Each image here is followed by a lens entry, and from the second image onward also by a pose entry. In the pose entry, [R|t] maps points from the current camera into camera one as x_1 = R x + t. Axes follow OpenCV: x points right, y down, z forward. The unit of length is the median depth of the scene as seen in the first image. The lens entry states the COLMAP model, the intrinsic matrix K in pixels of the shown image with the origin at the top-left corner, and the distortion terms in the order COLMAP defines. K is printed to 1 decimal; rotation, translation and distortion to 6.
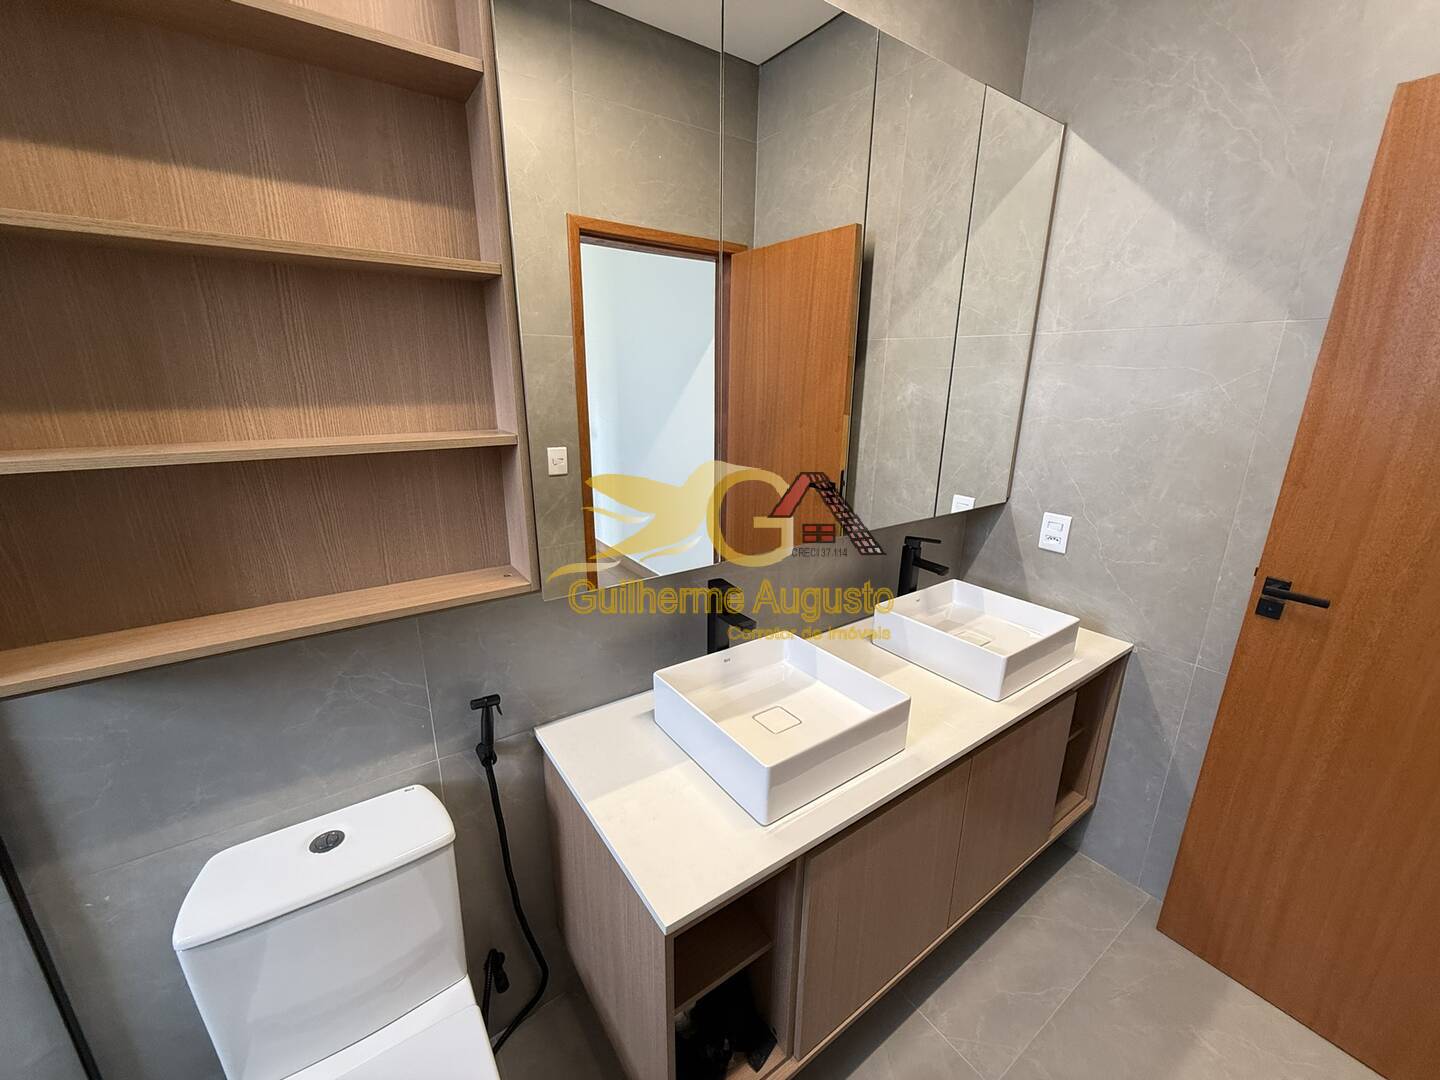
lens RADIAL K [[573.2, 0, 727.8], [0, 573.2, 540.9], [0, 0, 1]] dist [-0.000167, 0.000048]
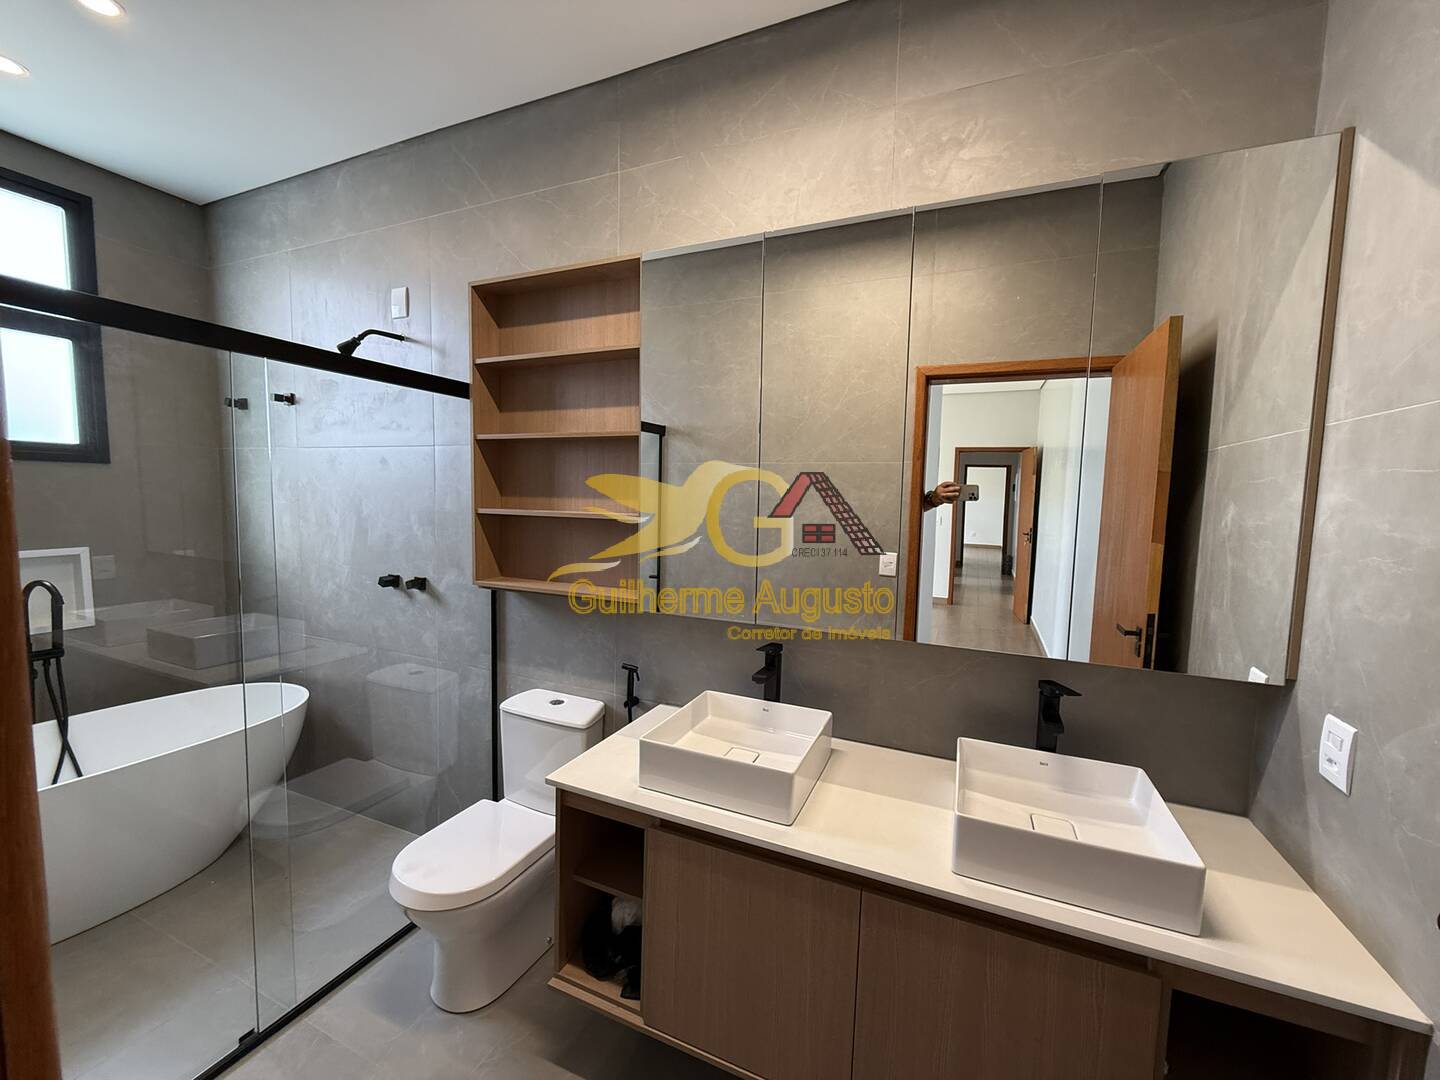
lens RADIAL K [[573.2, 0, 727.8], [0, 573.2, 540.9], [0, 0, 1]] dist [-0.000167, 0.000048]
pose [[0.516858, 0.071721, -0.853062, 0.765785], [-0.254902, 0.964179, -0.073378, -0.022634], [0.817241, 0.255373, 0.516625, 0.166927]]
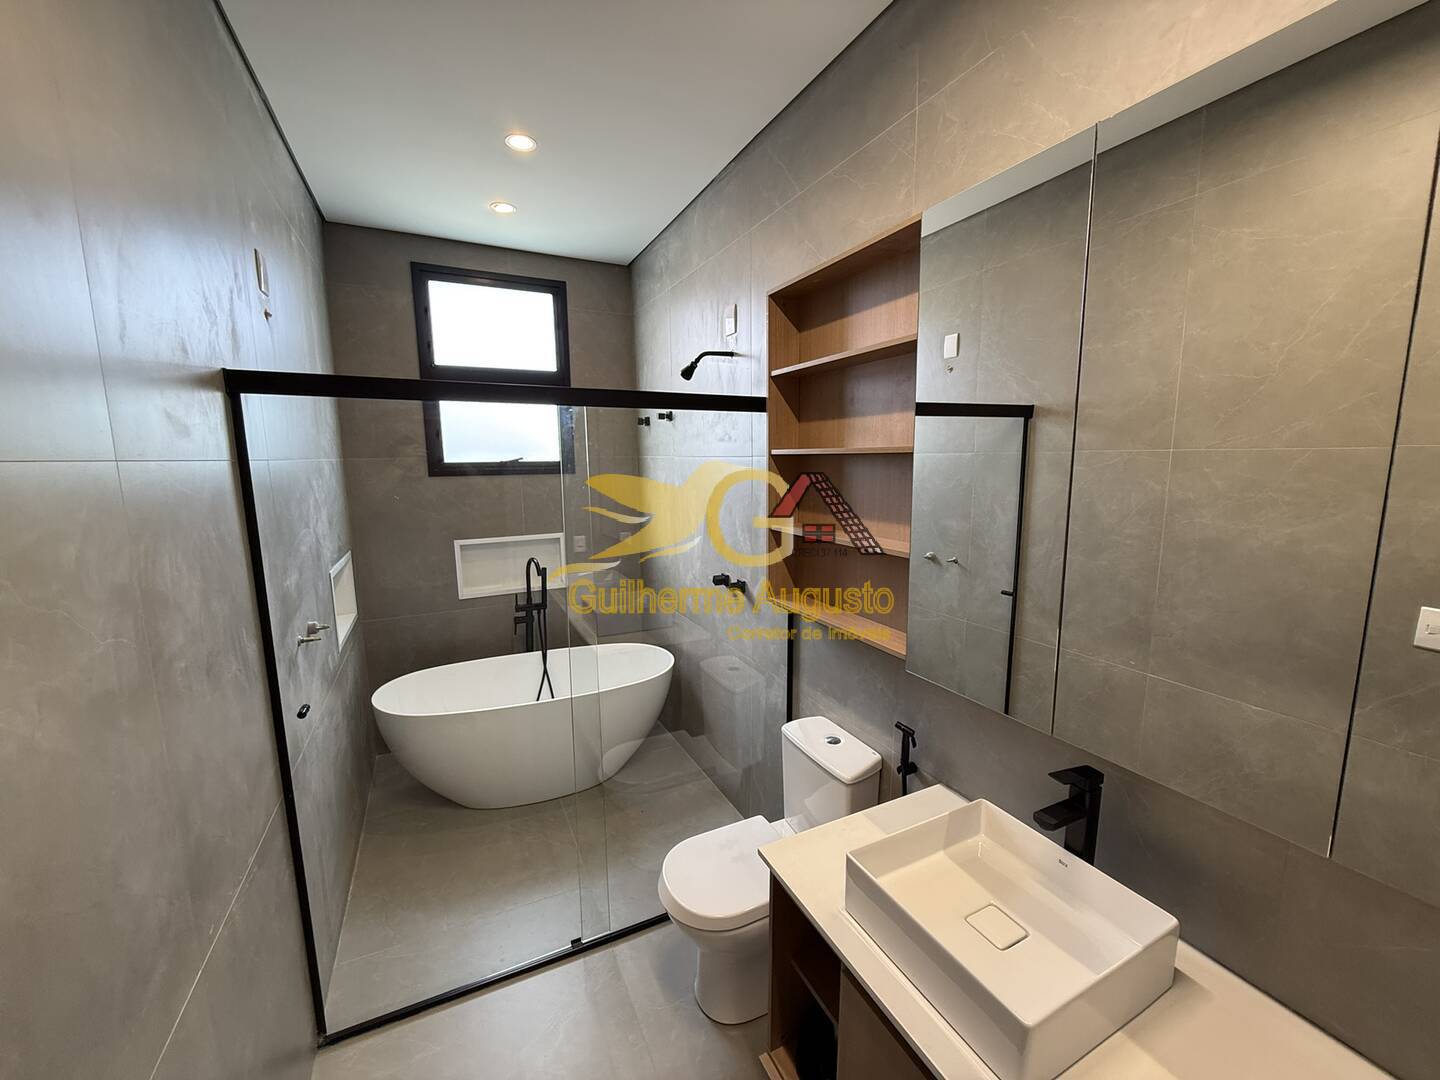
lens RADIAL K [[573.2, 0, 727.8], [0, 573.2, 540.9], [0, 0, 1]] dist [-0.000167, 0.000048]
pose [[-0.151487, 0.136237, -0.979026, 0.639482], [-0.267344, 0.947895, 0.173271, -0.192327], [0.951619, 0.287985, -0.107172, 0.393290]]
